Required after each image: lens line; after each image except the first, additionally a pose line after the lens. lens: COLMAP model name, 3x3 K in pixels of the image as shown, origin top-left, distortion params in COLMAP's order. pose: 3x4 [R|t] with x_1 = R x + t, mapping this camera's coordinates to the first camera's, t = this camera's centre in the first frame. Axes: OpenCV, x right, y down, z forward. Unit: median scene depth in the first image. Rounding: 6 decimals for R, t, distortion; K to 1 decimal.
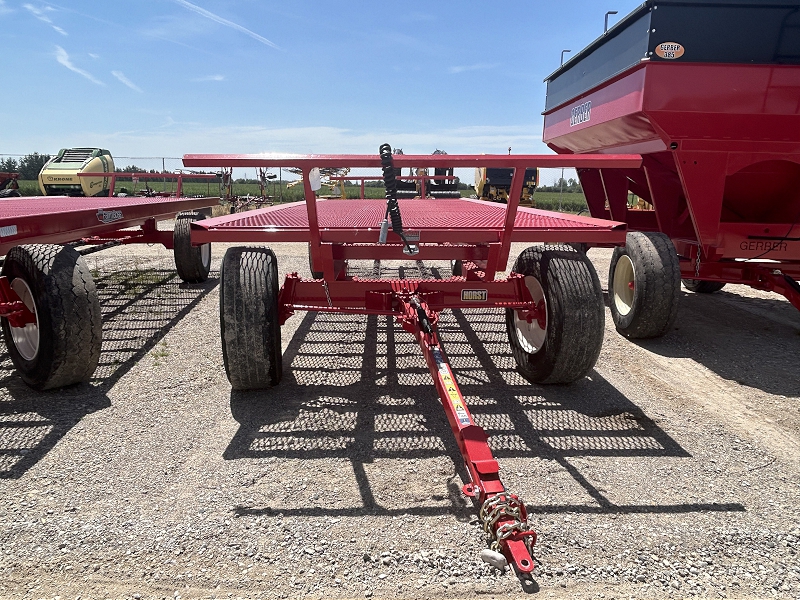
lens RADIAL K [[575.5, 0, 400.5], [0, 575.5, 298.4], [0, 0, 1]] dist [0.003446, -0.015888]
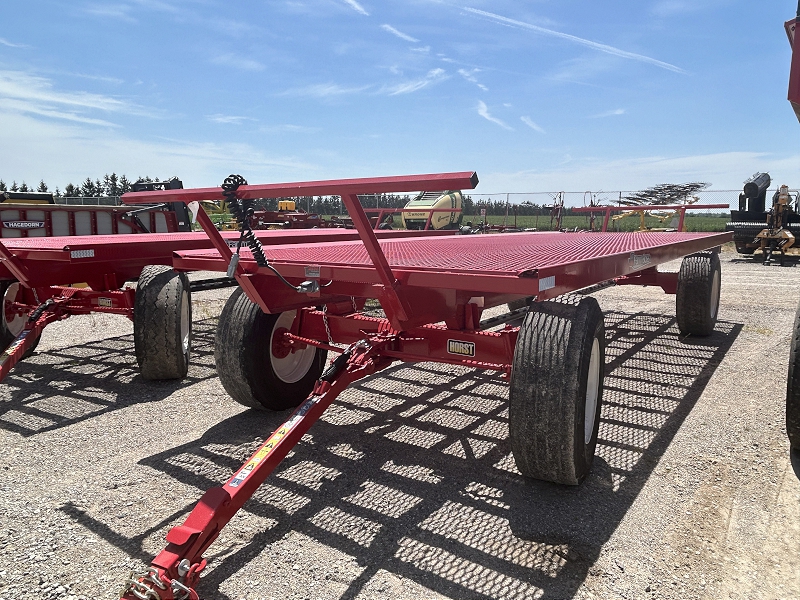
lens RADIAL K [[575.5, 0, 400.4], [0, 575.5, 300.2], [0, 0, 1]] dist [0.003446, -0.015888]
pose [[0.799109, 0.074849, -0.596509, 0.612976], [-0.106478, 0.994154, -0.017897, -0.055375], [0.591682, 0.077817, 0.802407, 0.317007]]
